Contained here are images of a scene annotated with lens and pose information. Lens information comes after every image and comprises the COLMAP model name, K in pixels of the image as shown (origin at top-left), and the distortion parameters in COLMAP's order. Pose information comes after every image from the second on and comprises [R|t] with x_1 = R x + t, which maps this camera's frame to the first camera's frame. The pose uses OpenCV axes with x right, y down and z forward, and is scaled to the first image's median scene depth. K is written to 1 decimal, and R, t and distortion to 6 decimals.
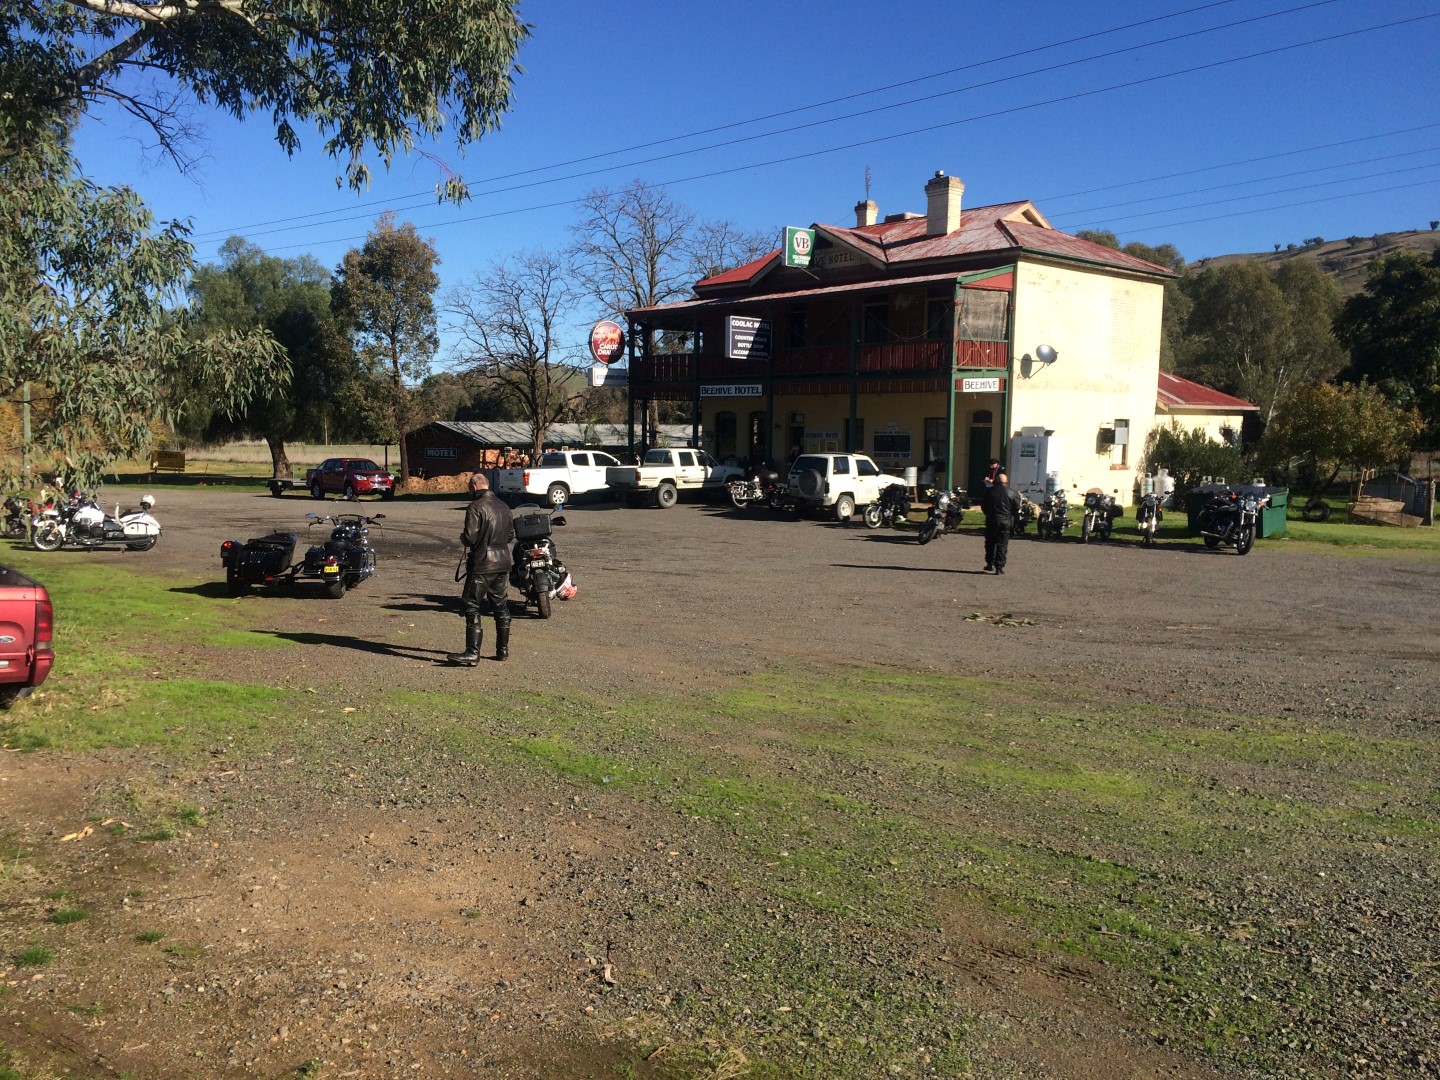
lens RADIAL K [[1204.6, 0, 720.0], [0, 1204.6, 540.0], [0, 0, 1]] dist [0.049361, -0.000796]
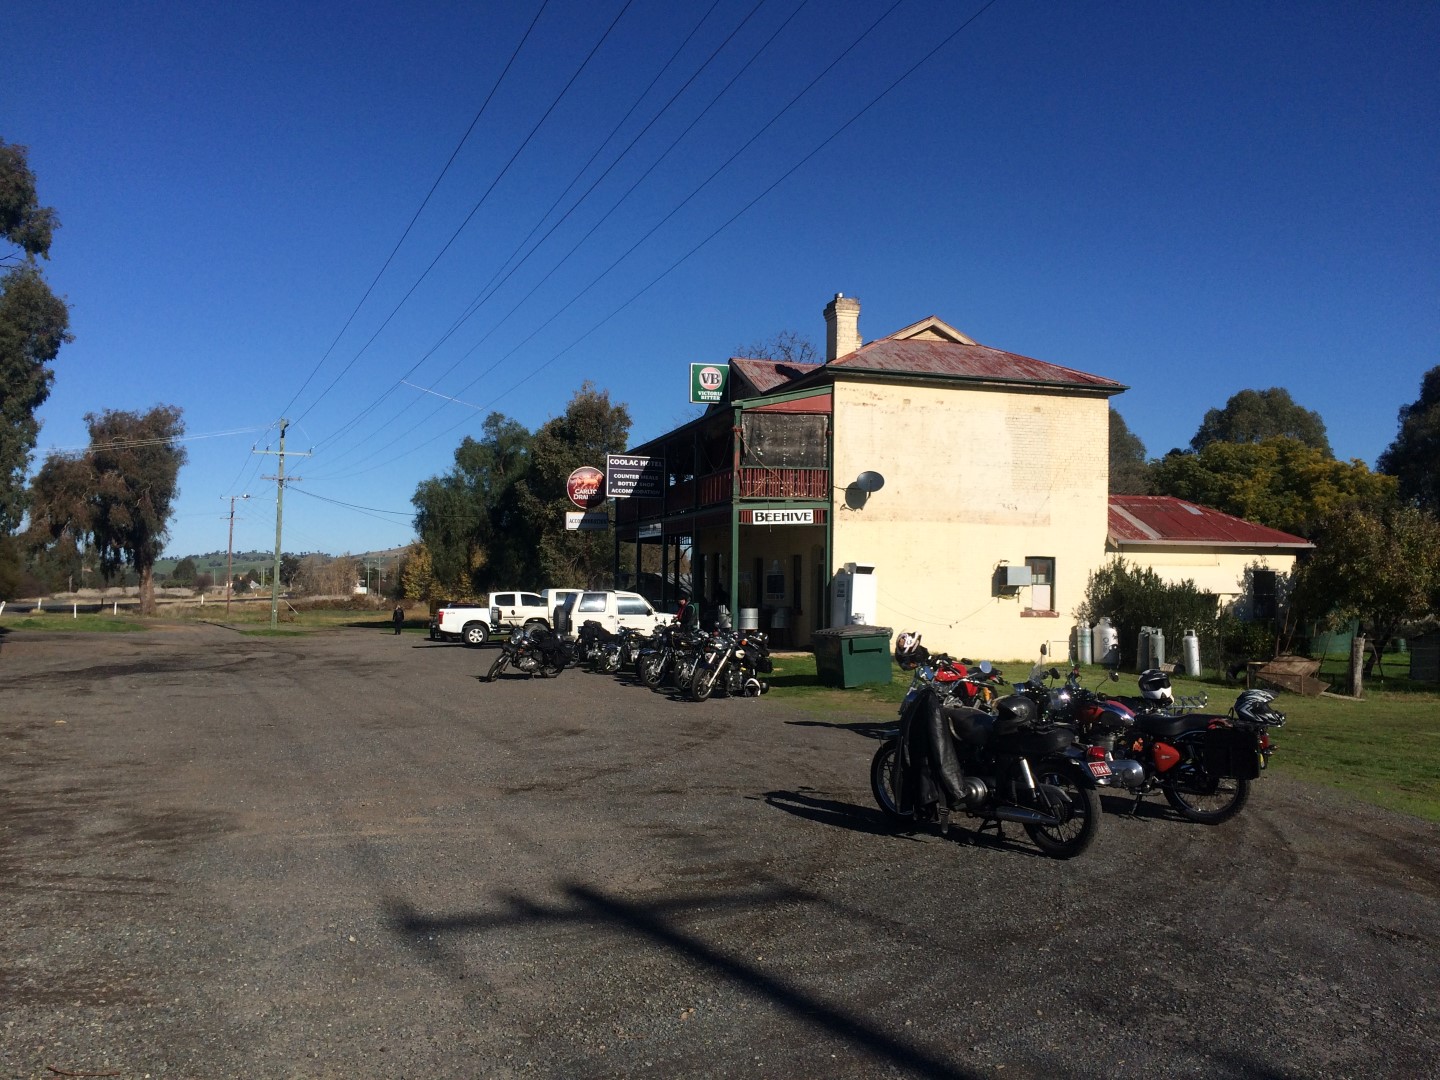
lens RADIAL K [[1204.6, 0, 720.0], [0, 1204.6, 540.0], [0, 0, 1]] dist [0.049361, -0.000796]
pose [[0.908732, -0.014011, -0.417144, 0.492469], [-0.042050, 0.991278, -0.124900, 0.002820], [0.415256, 0.131041, 0.900217, 0.155423]]
